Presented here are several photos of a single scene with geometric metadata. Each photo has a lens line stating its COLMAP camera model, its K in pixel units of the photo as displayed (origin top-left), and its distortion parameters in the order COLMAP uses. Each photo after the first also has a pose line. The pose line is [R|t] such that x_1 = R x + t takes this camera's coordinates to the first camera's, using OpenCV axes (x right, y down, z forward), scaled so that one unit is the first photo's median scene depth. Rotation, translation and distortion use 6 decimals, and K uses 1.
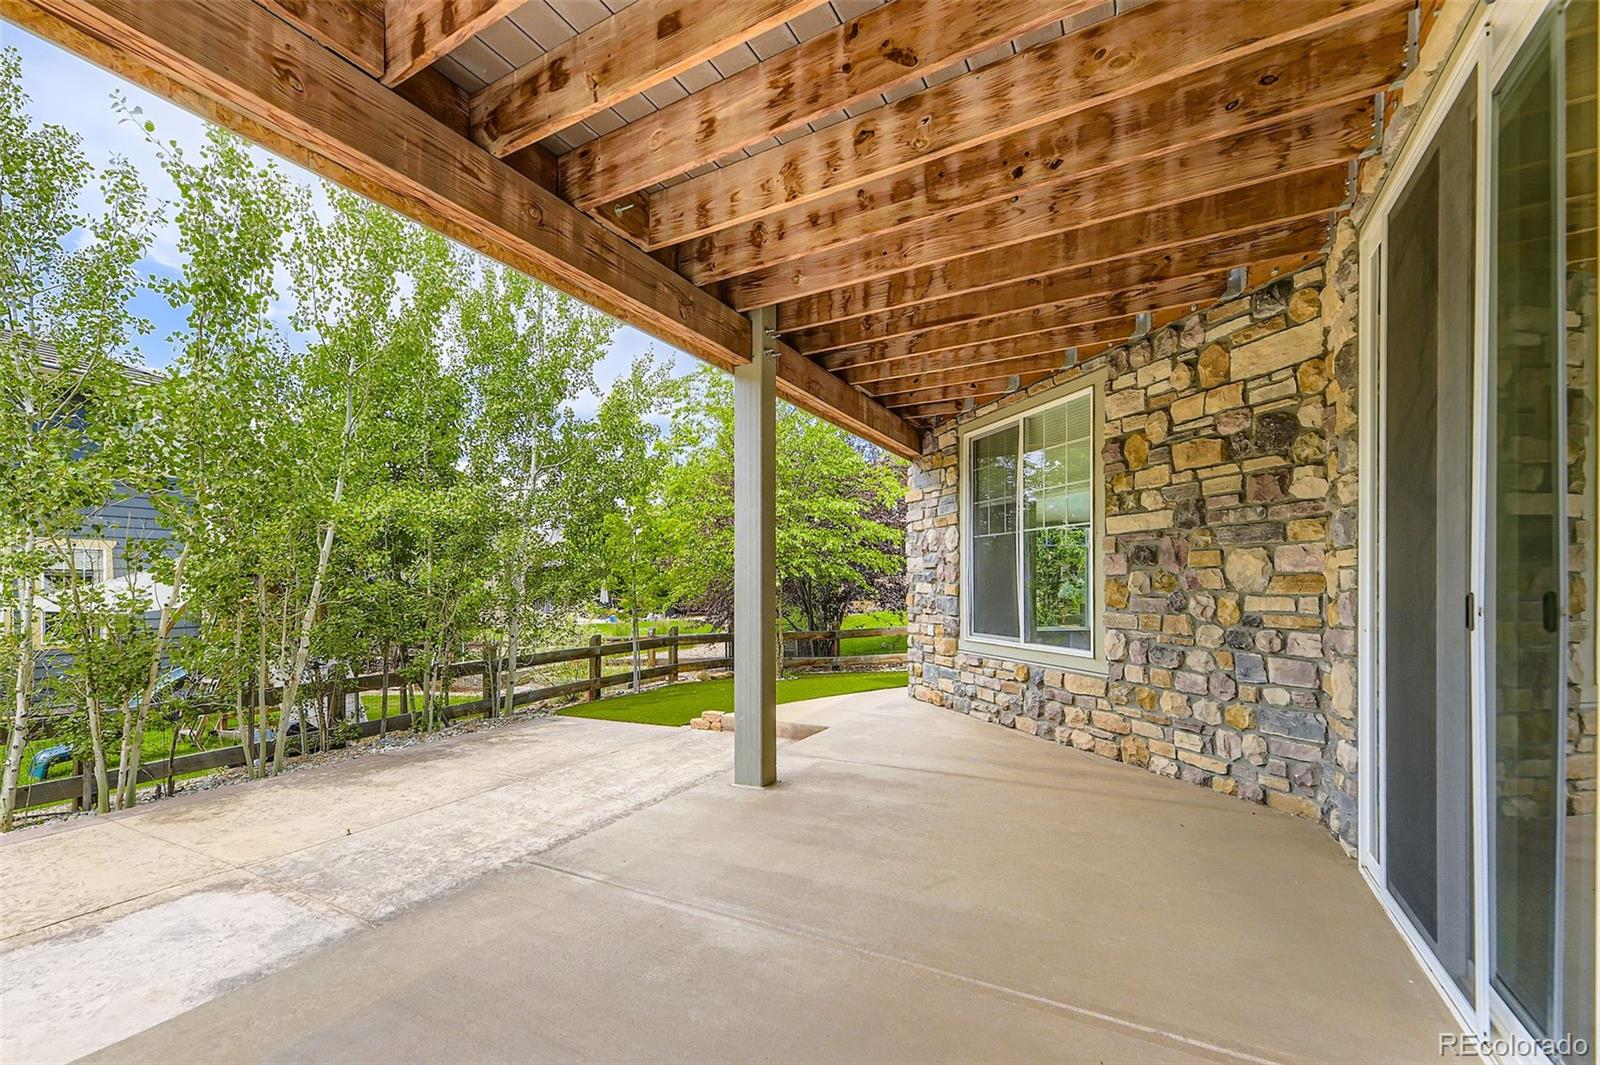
lens RADIAL K [[629.8, 0, 758.9], [0, 629.8, 592.9], [0, 0, 1]] dist [0.017004, -0.002298]
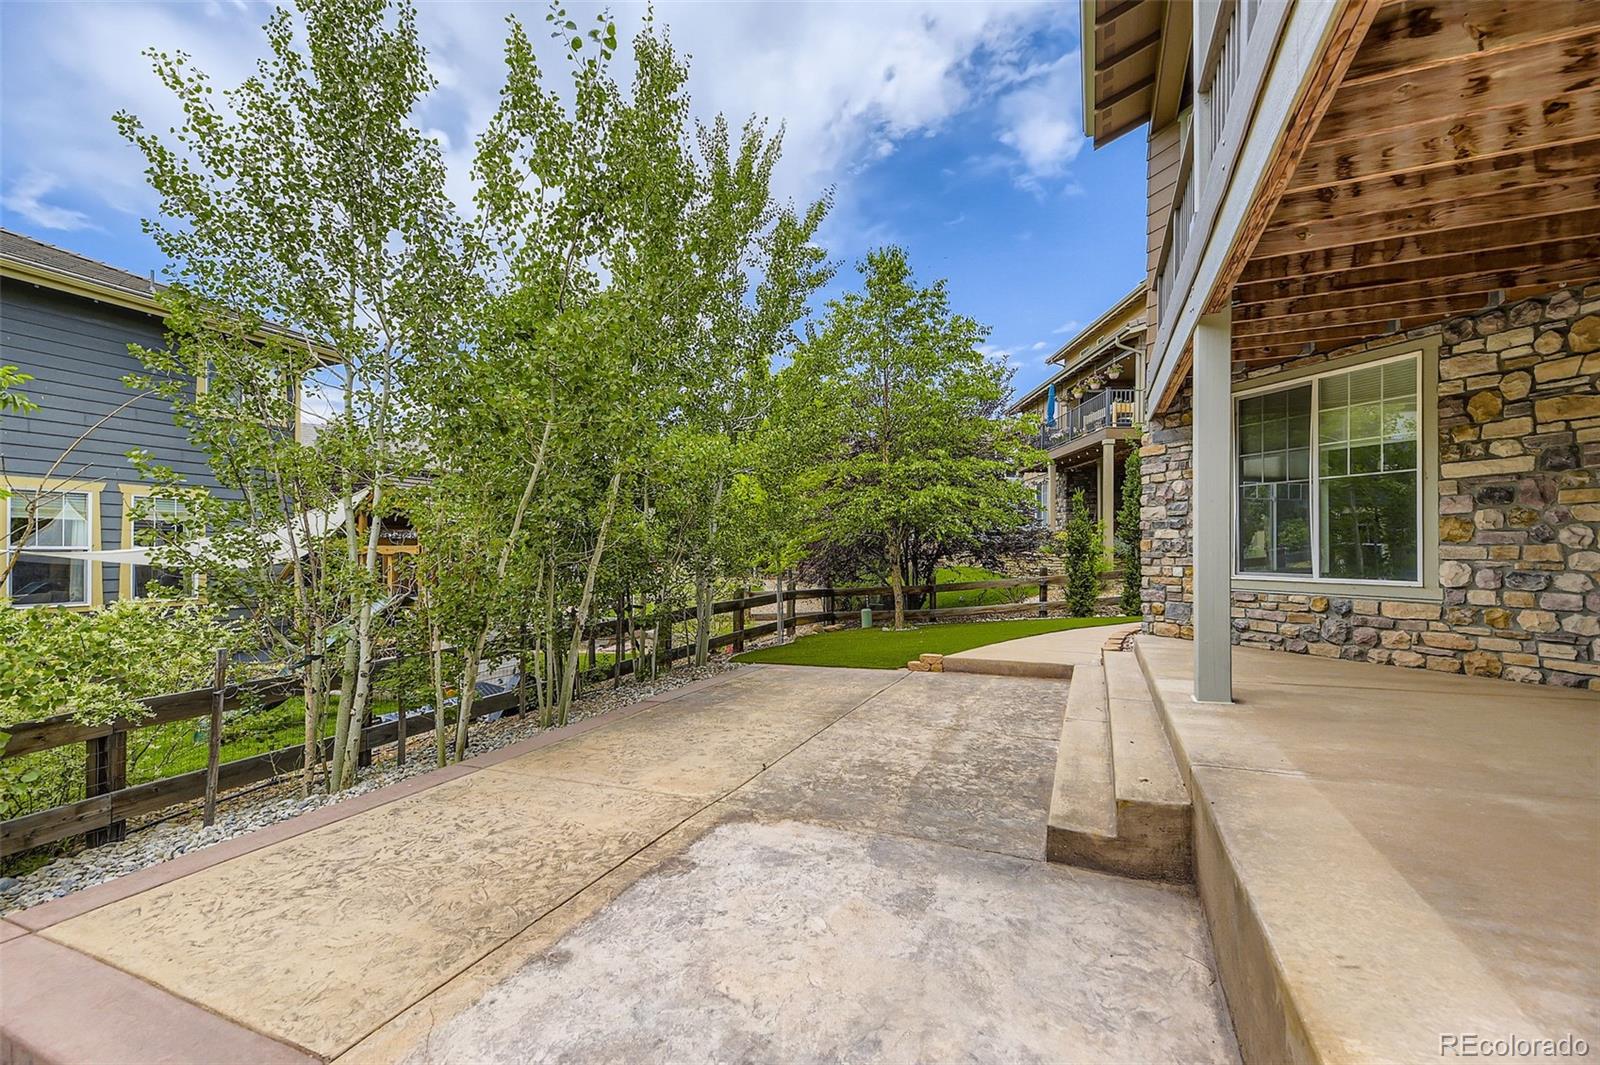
lens RADIAL K [[599.9, 0, 842.7], [0, 599.9, 554.5], [0, 0, 1]] dist [0.015214, -0.003927]
pose [[0.991359, -0.001110, 0.131173, -0.742372], [0.001516, 0.999994, -0.002996, 0.051819], [-0.131169, 0.003169, 0.991355, 0.050758]]
